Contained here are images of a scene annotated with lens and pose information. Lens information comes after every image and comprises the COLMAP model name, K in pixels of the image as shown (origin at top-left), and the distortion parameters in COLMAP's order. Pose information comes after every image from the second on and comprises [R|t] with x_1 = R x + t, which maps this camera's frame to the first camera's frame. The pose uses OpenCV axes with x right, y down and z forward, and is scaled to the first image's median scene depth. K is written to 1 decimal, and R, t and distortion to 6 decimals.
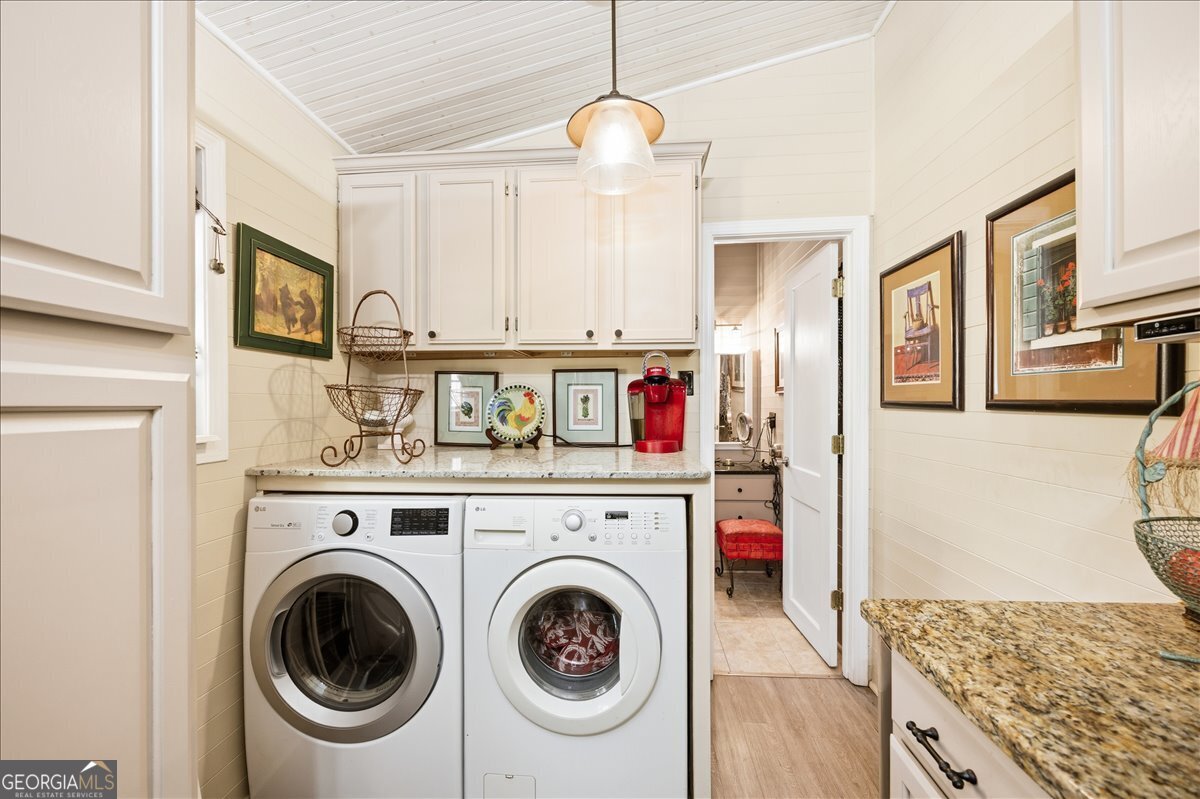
lens RADIAL K [[478.2, 0, 597.0], [0, 478.2, 405.3], [0, 0, 1]] dist [0.002378, 0.000027]
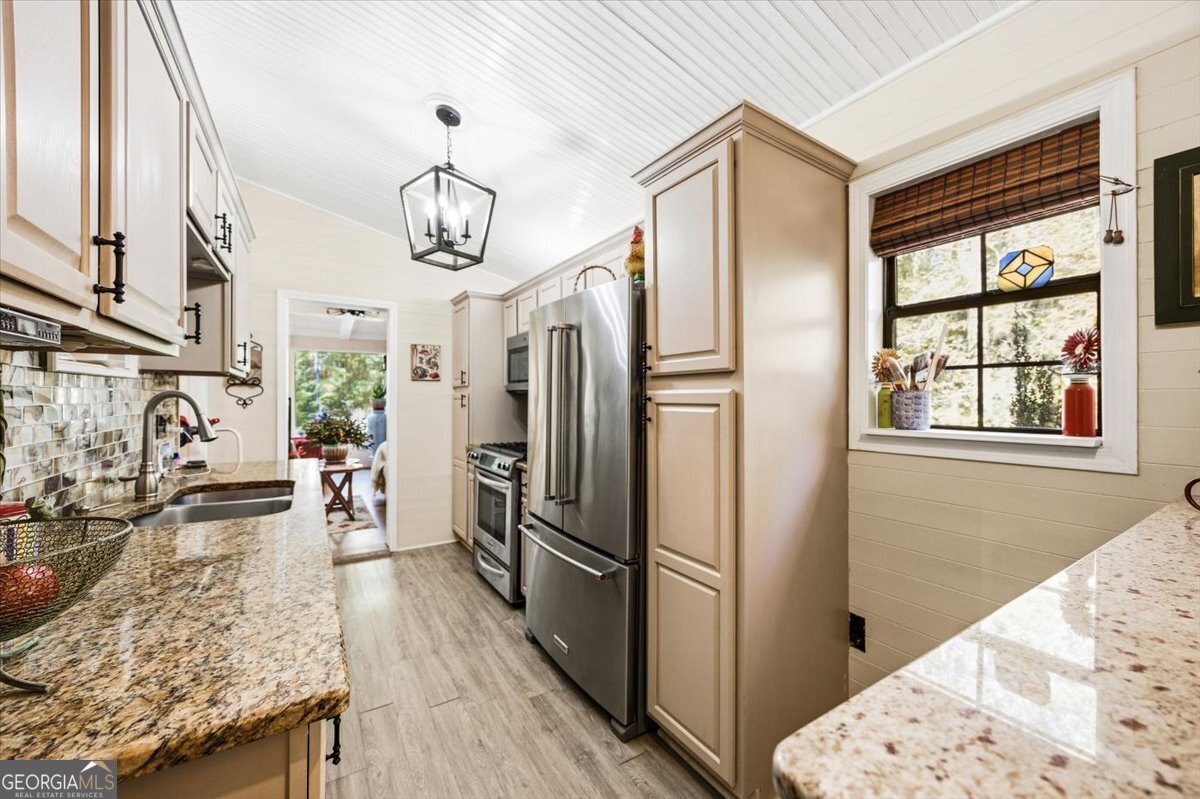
lens RADIAL K [[478.2, 0, 597.0], [0, 478.2, 405.3], [0, 0, 1]] dist [0.002378, 0.000027]
pose [[-0.808529, 0.009609, -0.588378, 0.312029], [0.003199, 0.999924, 0.011935, -0.006373], [0.588448, 0.007767, -0.808498, 0.832891]]
